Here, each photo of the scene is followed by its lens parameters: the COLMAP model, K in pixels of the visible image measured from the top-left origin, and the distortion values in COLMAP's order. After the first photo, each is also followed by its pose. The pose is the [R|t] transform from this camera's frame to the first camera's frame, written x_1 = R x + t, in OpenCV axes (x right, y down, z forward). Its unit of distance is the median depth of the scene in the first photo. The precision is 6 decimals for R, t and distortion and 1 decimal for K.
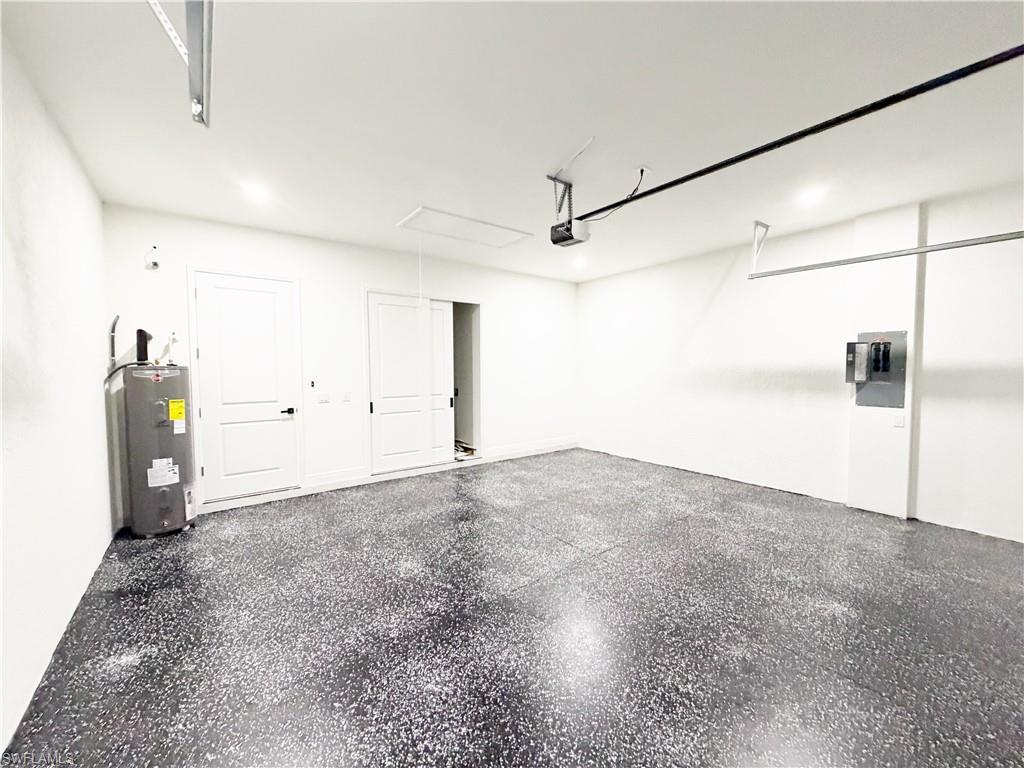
lens RADIAL K [[407.8, 0, 510.7], [0, 407.8, 387.5], [0, 0, 1]] dist [0.002359, -0.000572]
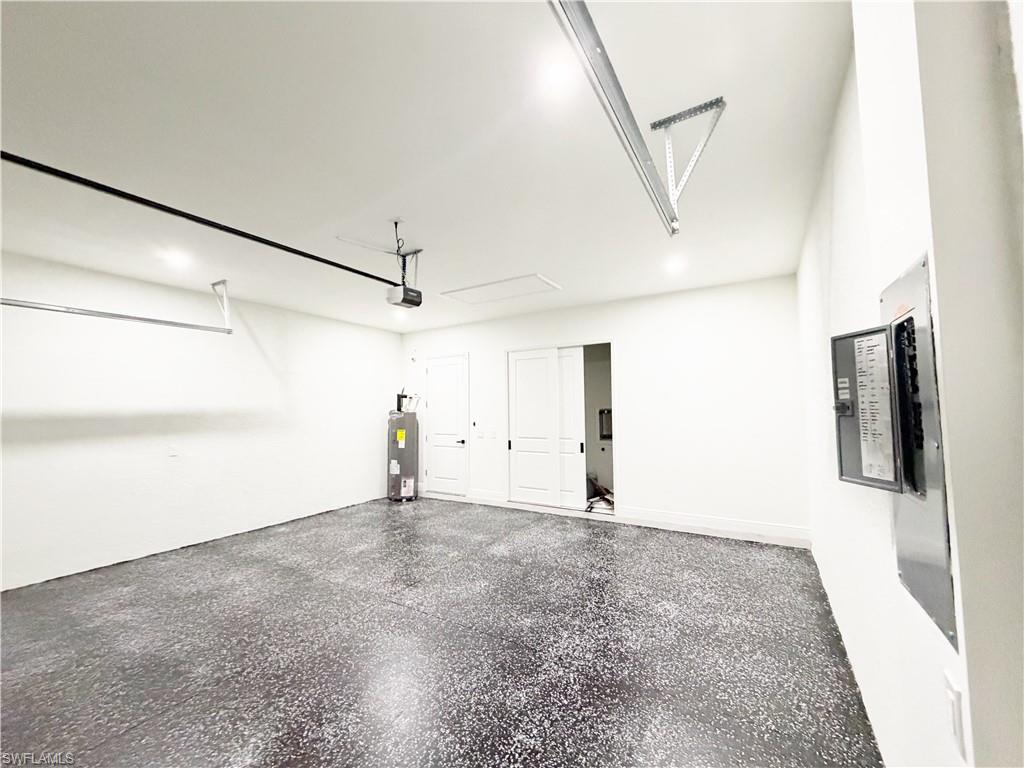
lens RADIAL K [[407.8, 0, 511.6], [0, 407.8, 385.0], [0, 0, 1]] dist [0.002359, -0.000572]
pose [[0.361077, -0.057469, -0.930764, 1.029805], [-0.036620, 0.996456, -0.075731, -0.047747], [0.931817, 0.061429, 0.357692, 0.703935]]
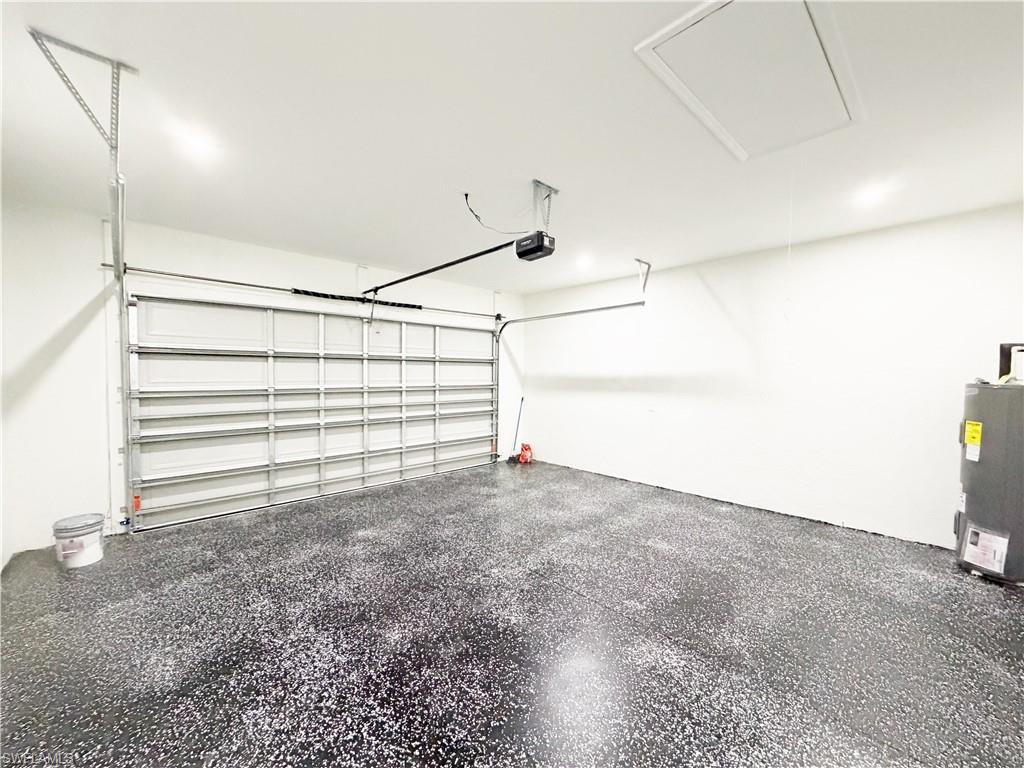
lens RADIAL K [[407.8, 0, 510.6], [0, 407.8, 386.4], [0, 0, 1]] dist [0.002359, -0.000572]
pose [[-0.994926, 0.000142, -0.100614, 0.240762], [-0.008459, 0.996340, 0.085056, -0.101287], [0.100258, 0.085476, -0.991283, 1.584320]]
